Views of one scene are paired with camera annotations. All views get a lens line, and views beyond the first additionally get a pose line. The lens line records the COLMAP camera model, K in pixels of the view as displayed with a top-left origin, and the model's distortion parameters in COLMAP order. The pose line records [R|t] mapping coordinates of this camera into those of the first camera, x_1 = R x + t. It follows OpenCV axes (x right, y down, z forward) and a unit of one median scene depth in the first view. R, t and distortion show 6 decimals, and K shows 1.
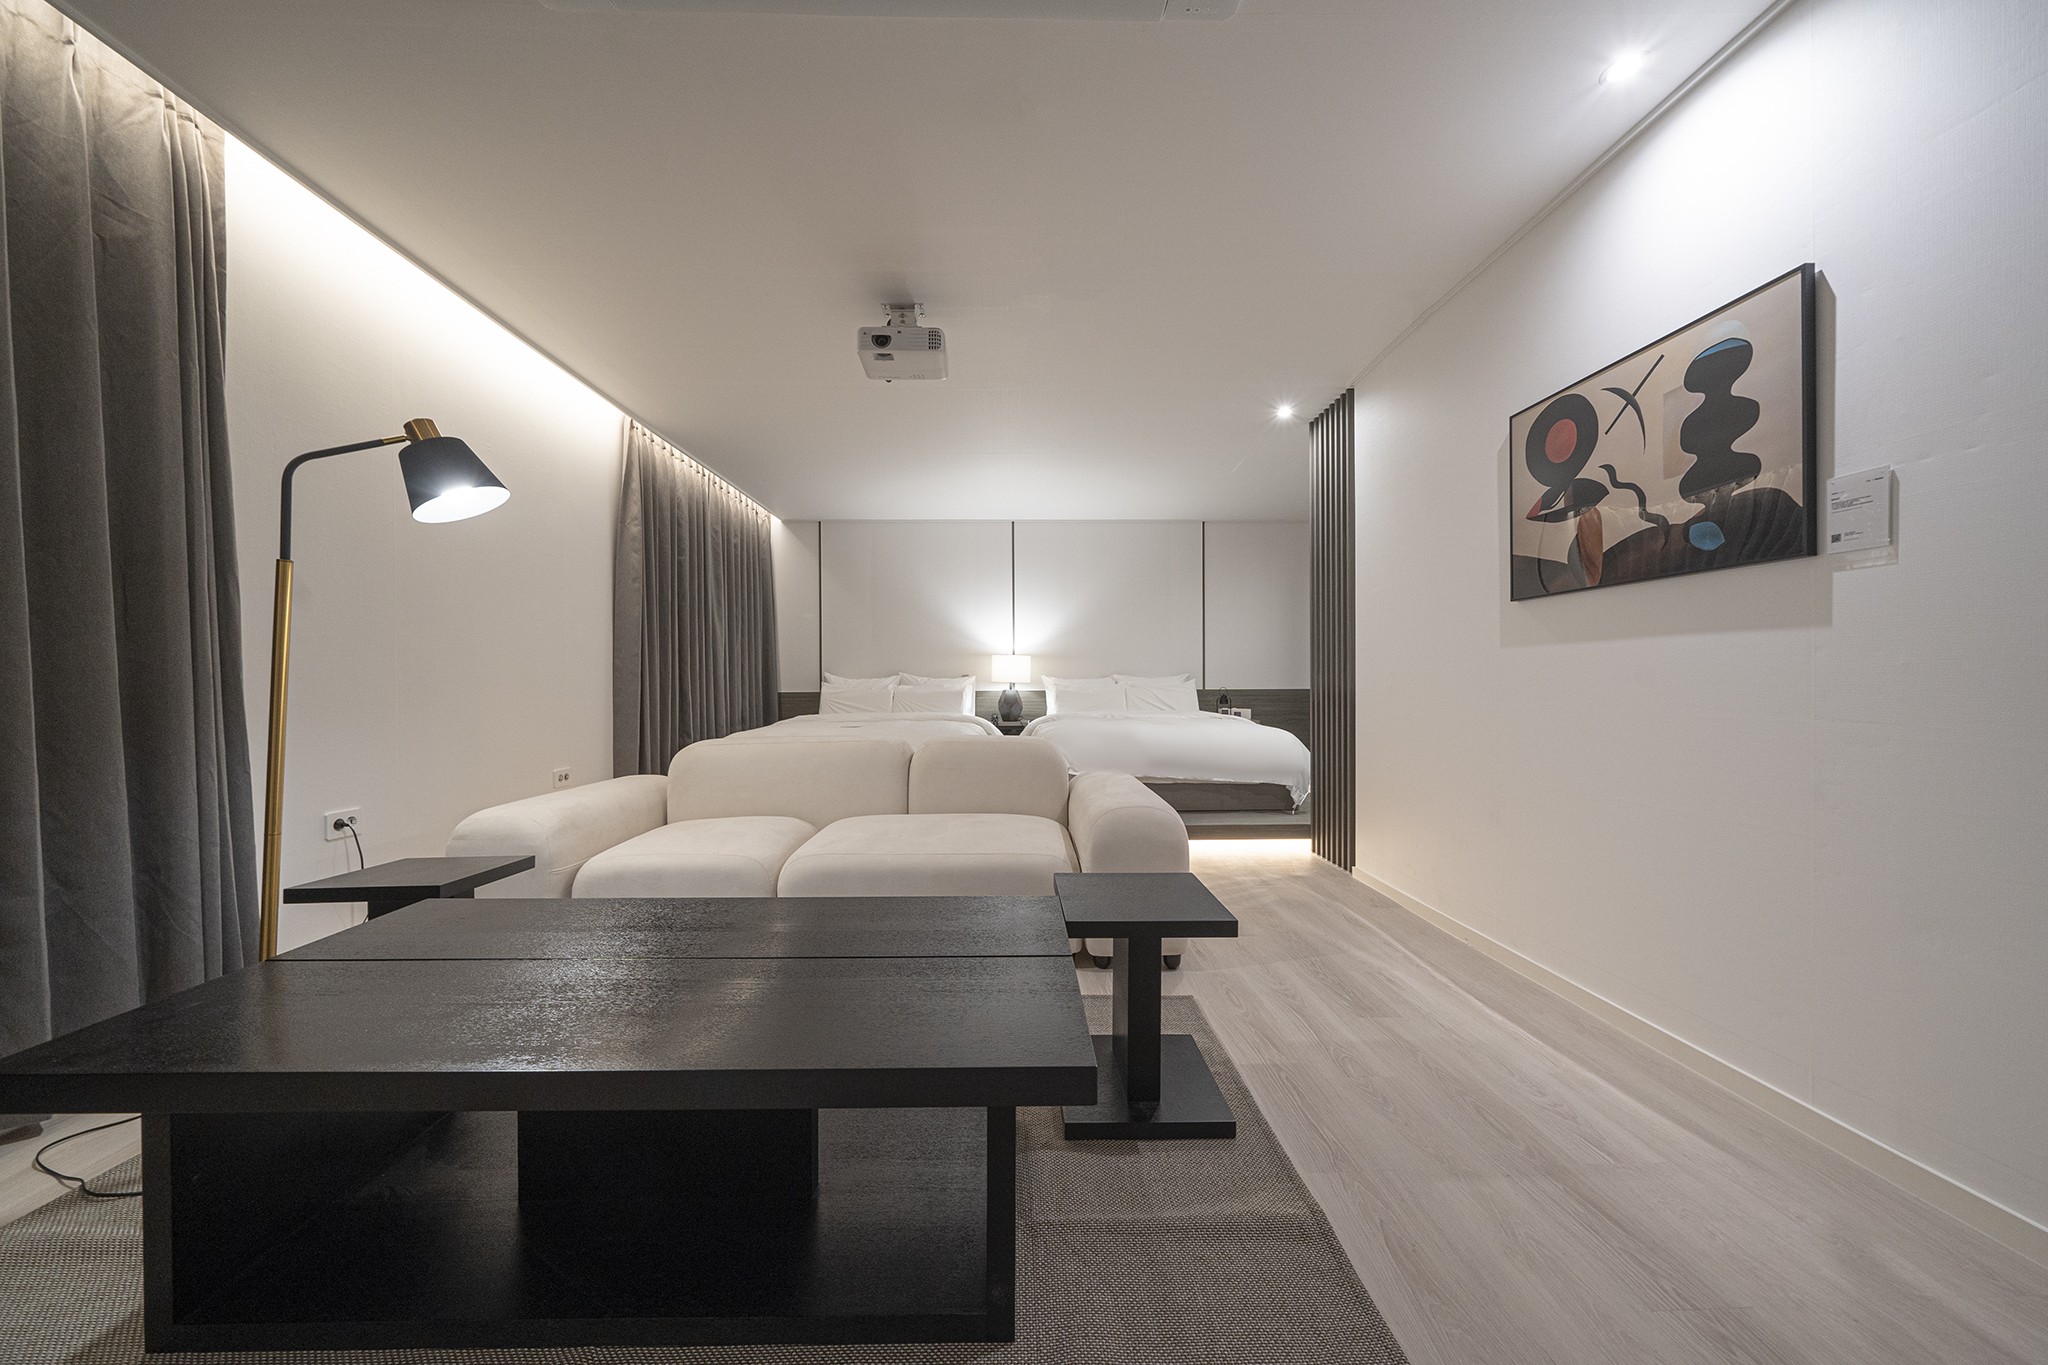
lens RADIAL K [[704.6, 0, 1024.0], [0, 704.6, 682.5], [0, 0, 1]] dist [-0.000722, -0.000069]
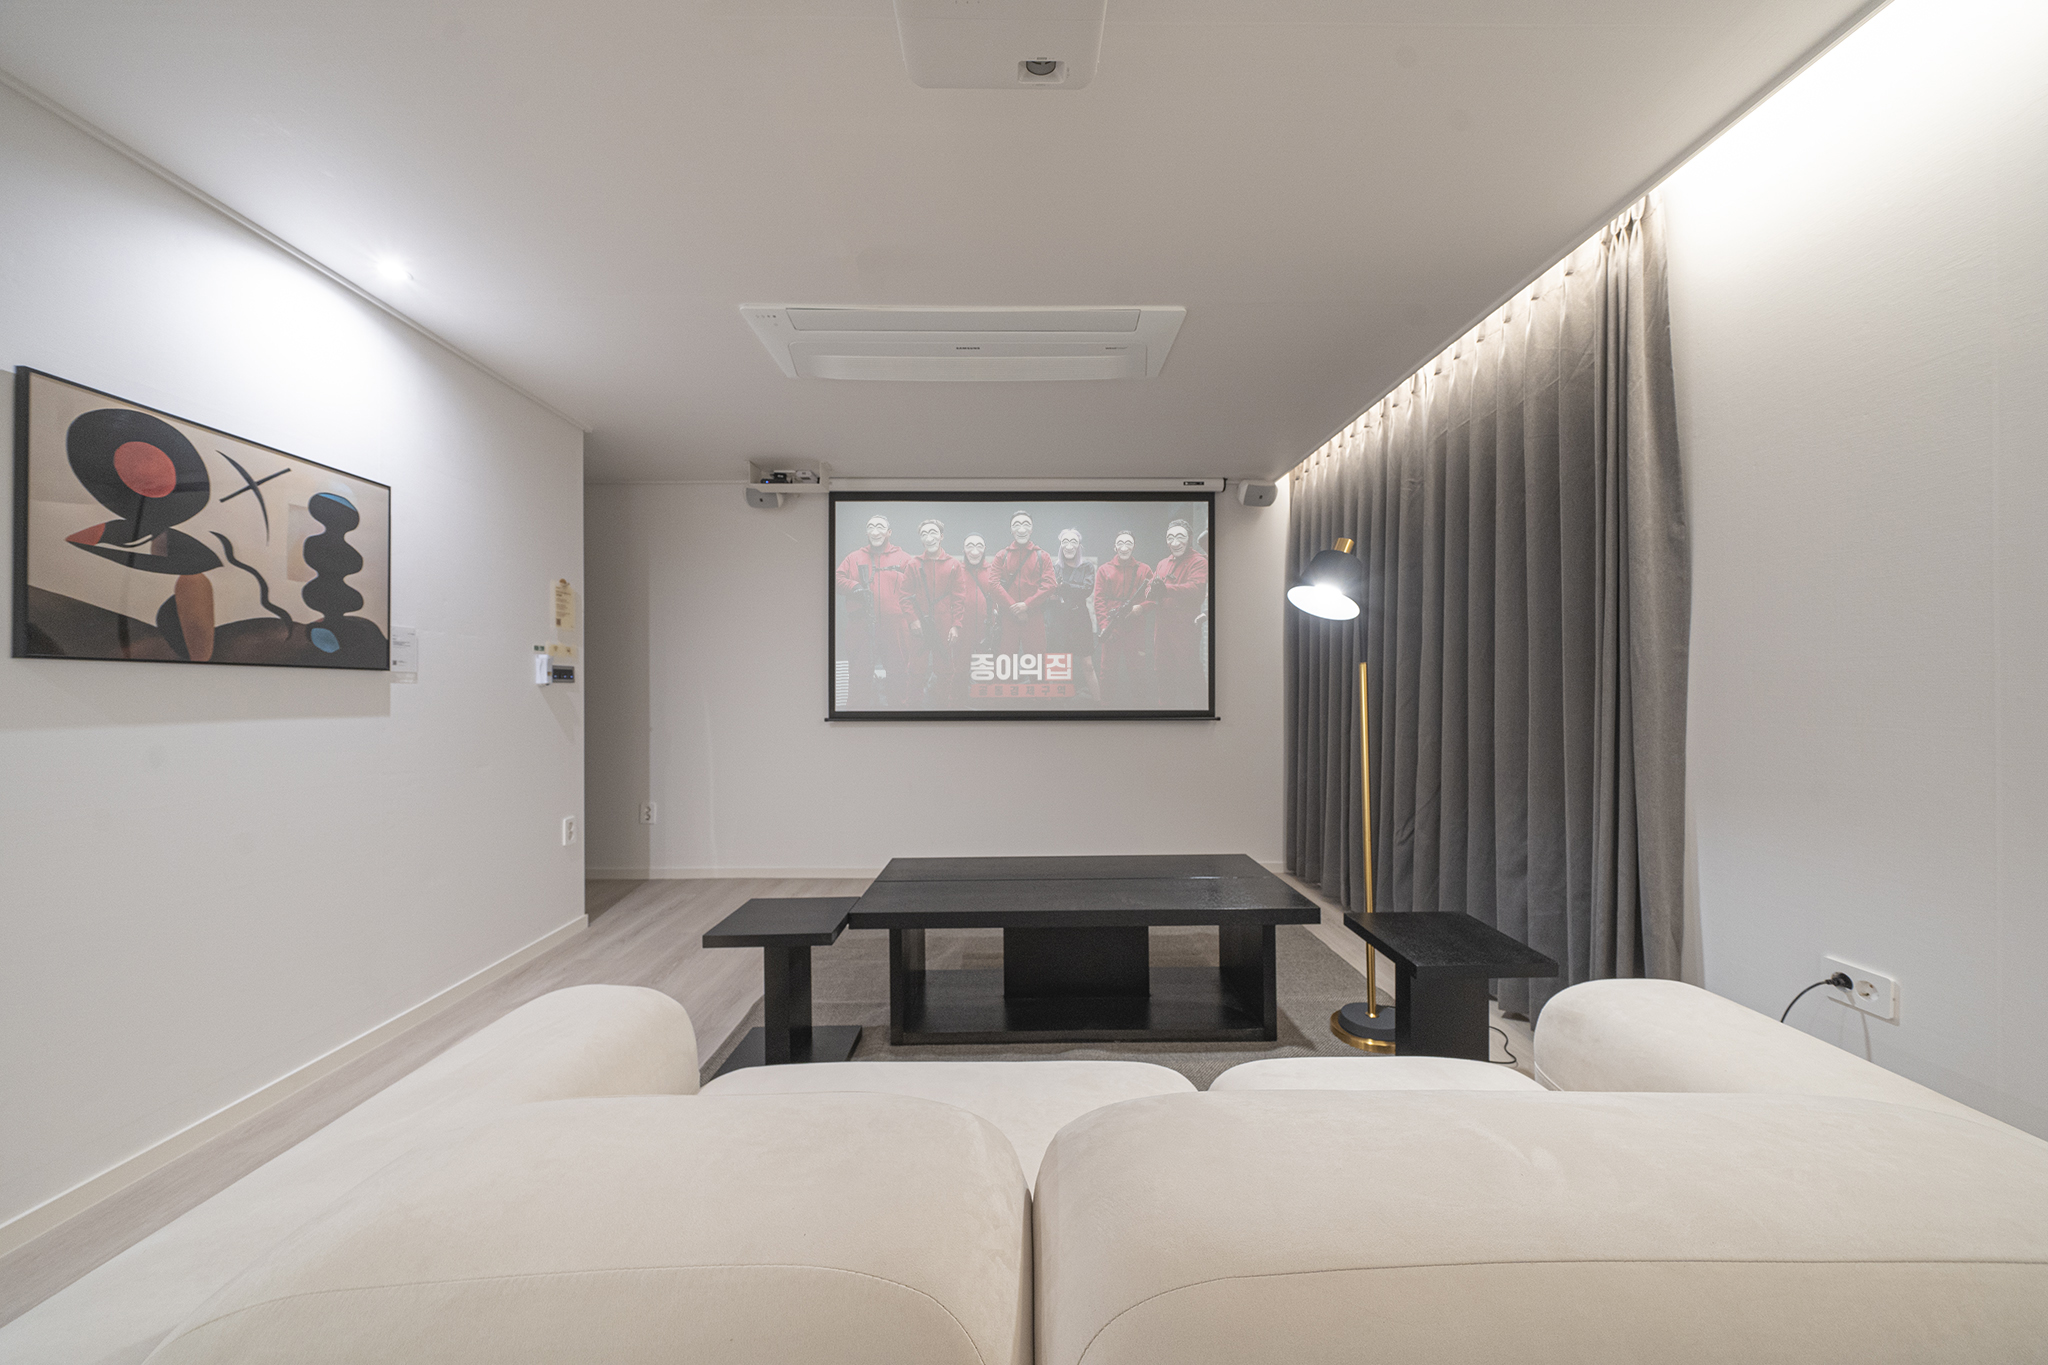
lens RADIAL K [[704.6, 0, 1024.0], [0, 704.6, 682.5], [0, 0, 1]] dist [-0.000722, -0.000069]
pose [[-0.999900, 0.010360, 0.009628, -0.265267], [0.010284, 0.999915, -0.008000, -0.102416], [-0.009710, -0.007900, -0.999922, 2.080181]]
